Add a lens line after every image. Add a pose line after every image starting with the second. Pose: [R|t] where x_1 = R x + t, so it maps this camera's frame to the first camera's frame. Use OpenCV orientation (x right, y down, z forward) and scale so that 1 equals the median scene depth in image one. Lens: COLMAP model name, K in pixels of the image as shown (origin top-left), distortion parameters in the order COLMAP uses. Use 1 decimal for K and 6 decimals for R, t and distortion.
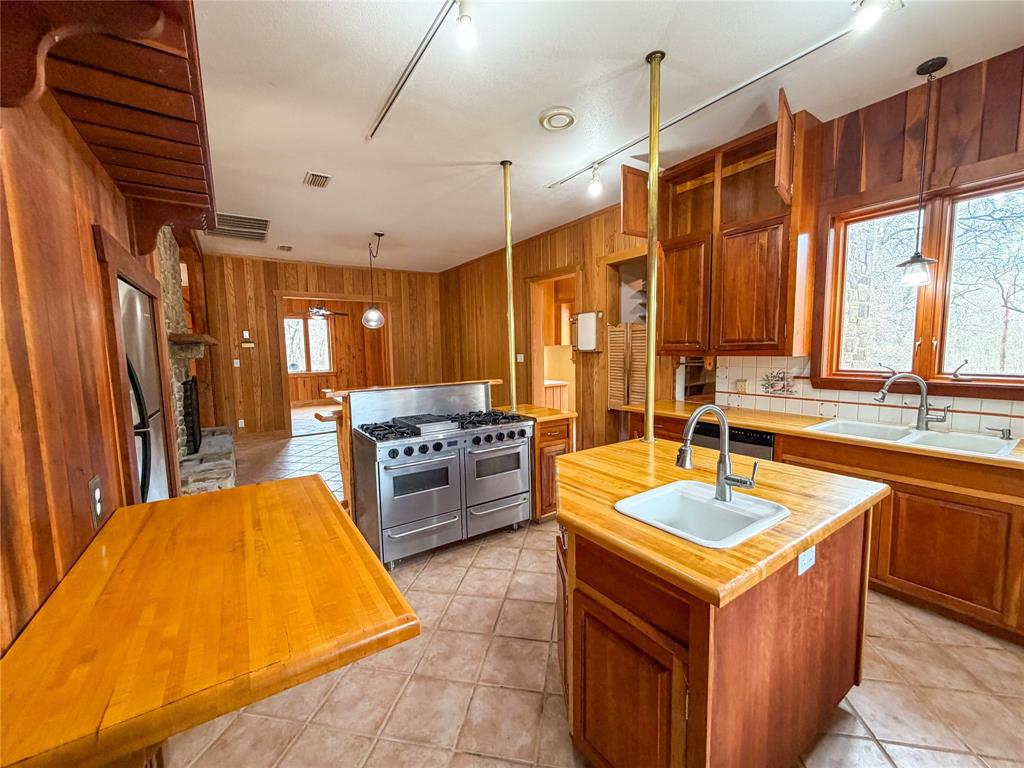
lens RADIAL K [[404.6, 0, 512.3], [0, 404.6, 385.1], [0, 0, 1]] dist [0.000847, -0.000310]
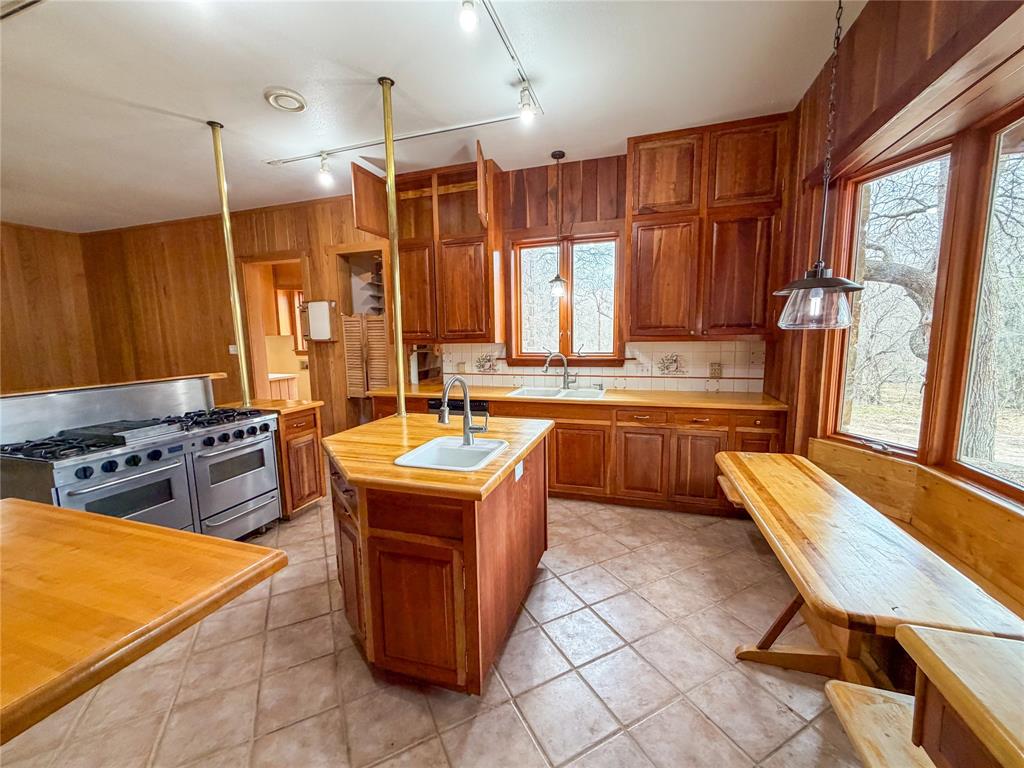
lens RADIAL K [[404.6, 0, 509.9], [0, 404.6, 386.0], [0, 0, 1]] dist [0.000847, -0.000310]
pose [[0.788322, -0.072550, 0.610970, -0.106982], [0.058640, 0.997363, 0.042770, 0.017930], [-0.612461, 0.002110, 0.790498, -0.097470]]
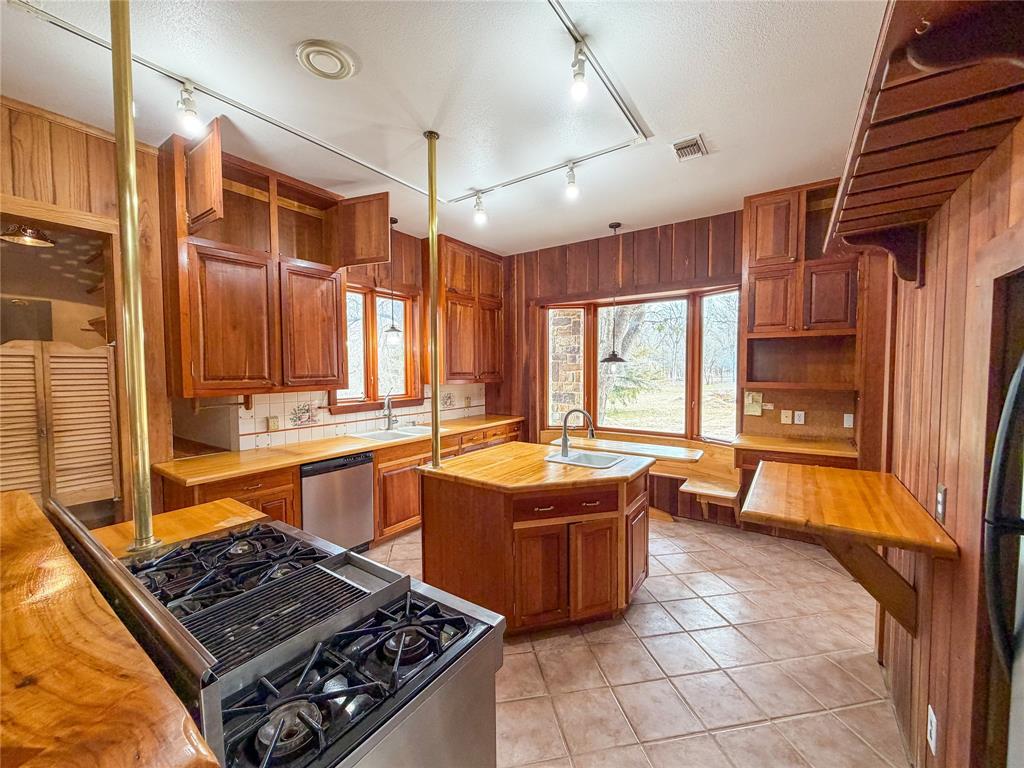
lens RADIAL K [[404.6, 0, 513.4], [0, 404.6, 381.3], [0, 0, 1]] dist [0.000847, -0.000310]
pose [[-0.353631, -0.013607, 0.935286, -0.683335], [0.095850, 0.994104, 0.050703, -0.118271], [-0.930461, 0.107578, -0.350242, 1.035482]]
